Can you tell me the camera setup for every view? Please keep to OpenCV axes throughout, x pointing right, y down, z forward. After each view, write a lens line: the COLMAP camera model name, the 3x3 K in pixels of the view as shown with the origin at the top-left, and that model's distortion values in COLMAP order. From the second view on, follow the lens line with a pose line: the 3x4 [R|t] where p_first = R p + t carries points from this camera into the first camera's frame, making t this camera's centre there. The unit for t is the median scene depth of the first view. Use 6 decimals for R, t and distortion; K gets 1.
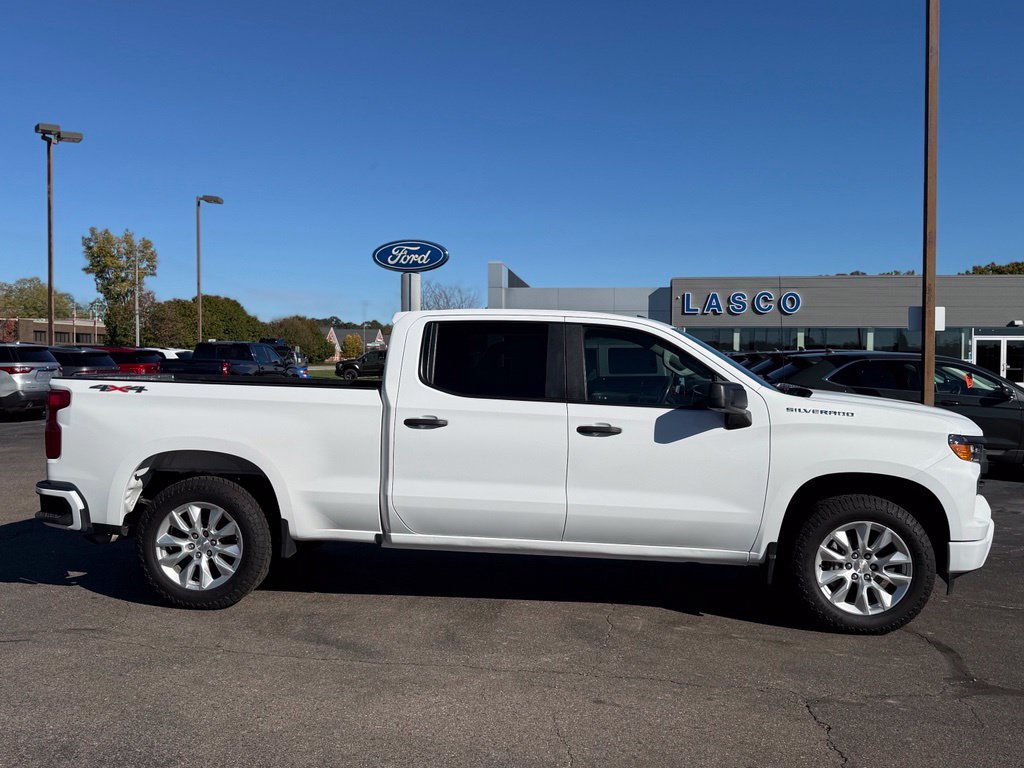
lens RADIAL K [[952.7, 0, 512.0], [0, 952.7, 384.0], [0, 0, 1]] dist [0.206251, -0.431558]
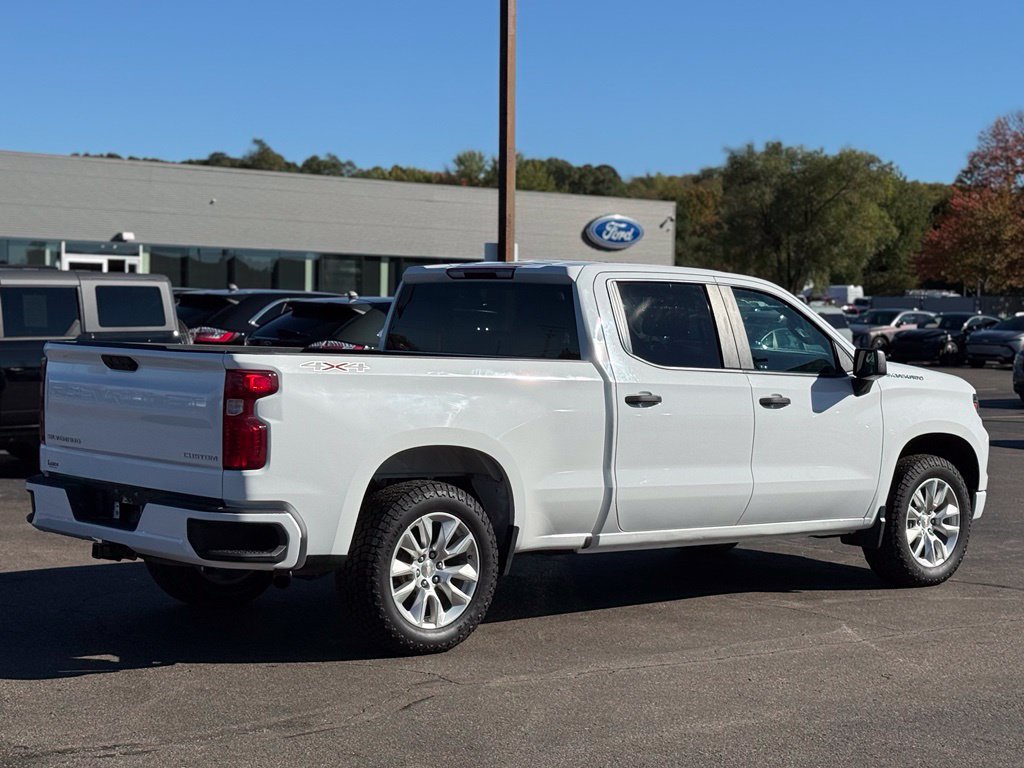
lens RADIAL K [[1679.2, 0, 512.0], [0, 1679.2, 384.0], [0, 0, 1]] dist [0.134600, 0.065557]
pose [[0.705434, -0.027168, 0.708254, -1.205471], [0.000081, 0.999268, 0.038250, -0.030198], [-0.708775, -0.026925, 0.704920, 0.029511]]
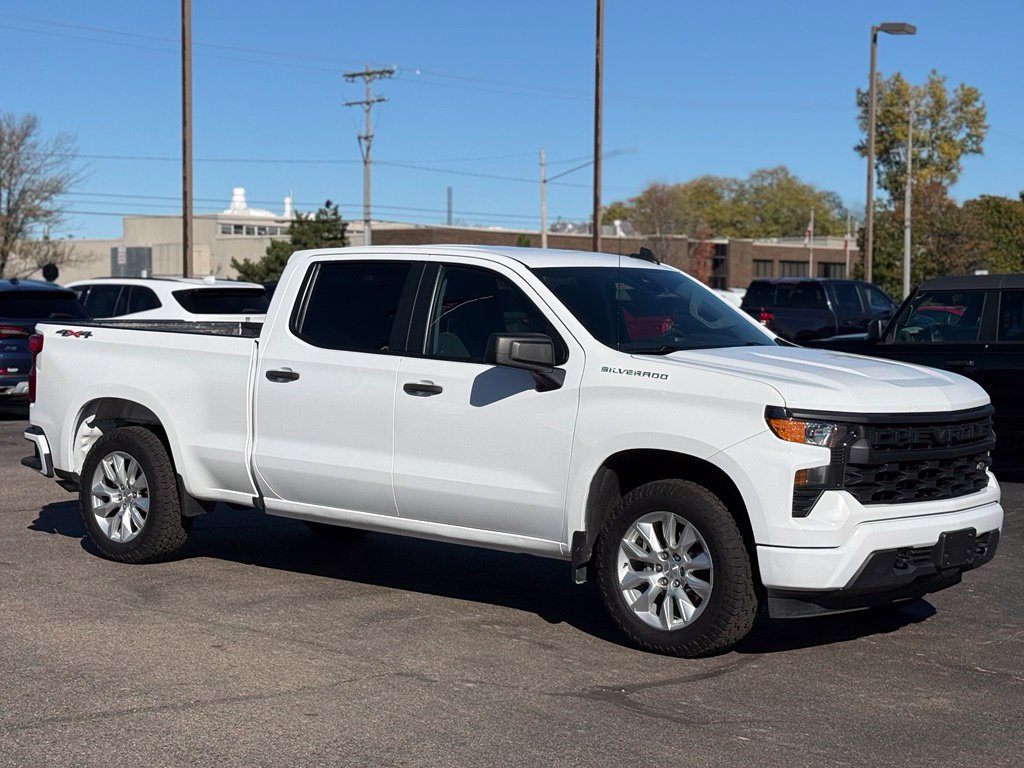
lens RADIAL K [[1895.6, 0, 517.0], [0, 1895.6, 404.9], [0, 0, 1]] dist [0.113125, 0.181075]
pose [[0.806838, 0.033398, -0.589828, 1.116654], [-0.018481, 0.999339, 0.031304, 0.007956], [0.590484, -0.014357, 0.806922, -0.301912]]
